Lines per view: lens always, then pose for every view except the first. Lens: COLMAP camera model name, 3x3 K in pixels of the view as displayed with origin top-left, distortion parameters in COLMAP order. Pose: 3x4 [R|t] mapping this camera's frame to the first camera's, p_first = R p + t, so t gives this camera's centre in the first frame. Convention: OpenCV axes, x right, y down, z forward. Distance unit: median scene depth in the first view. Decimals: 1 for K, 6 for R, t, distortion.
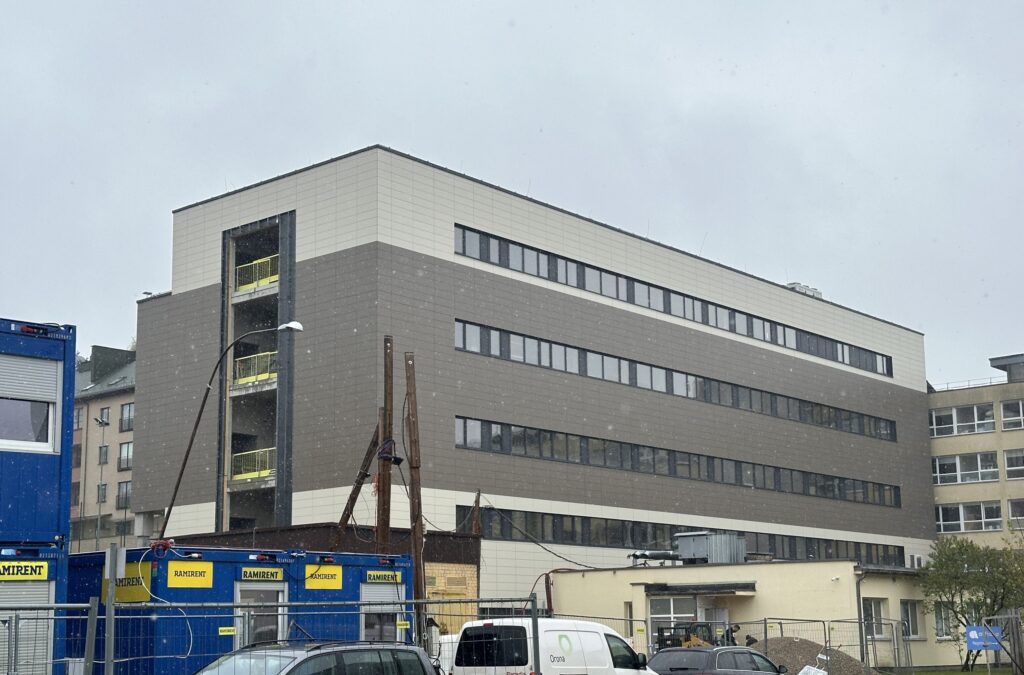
lens RADIAL K [[1437.7, 0, 512.0], [0, 1437.7, 337.5], [0, 0, 1]] dist [-0.138898, -0.025546]
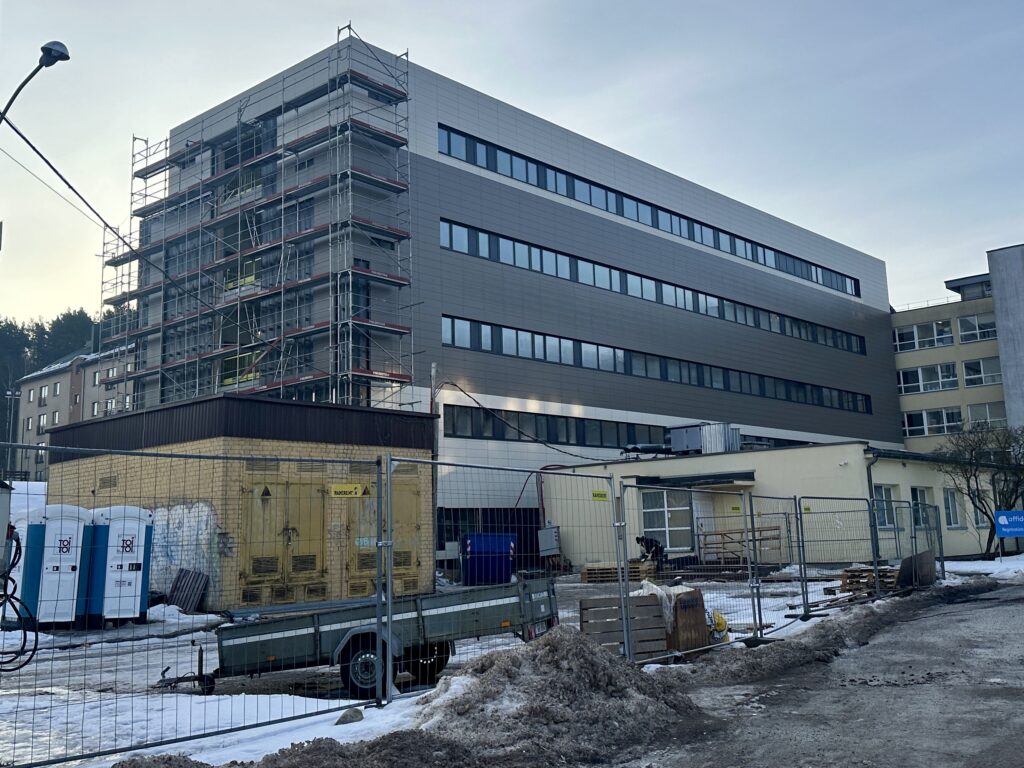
lens RADIAL K [[1074.4, 0, 512.0], [0, 1074.4, 384.0], [0, 0, 1]] dist [-0.181046, -0.000266]
pose [[0.999324, -0.022514, -0.029060, 0.026716], [0.024217, 0.997926, 0.059643, 0.054961], [0.027657, -0.060307, 0.997797, 0.241842]]
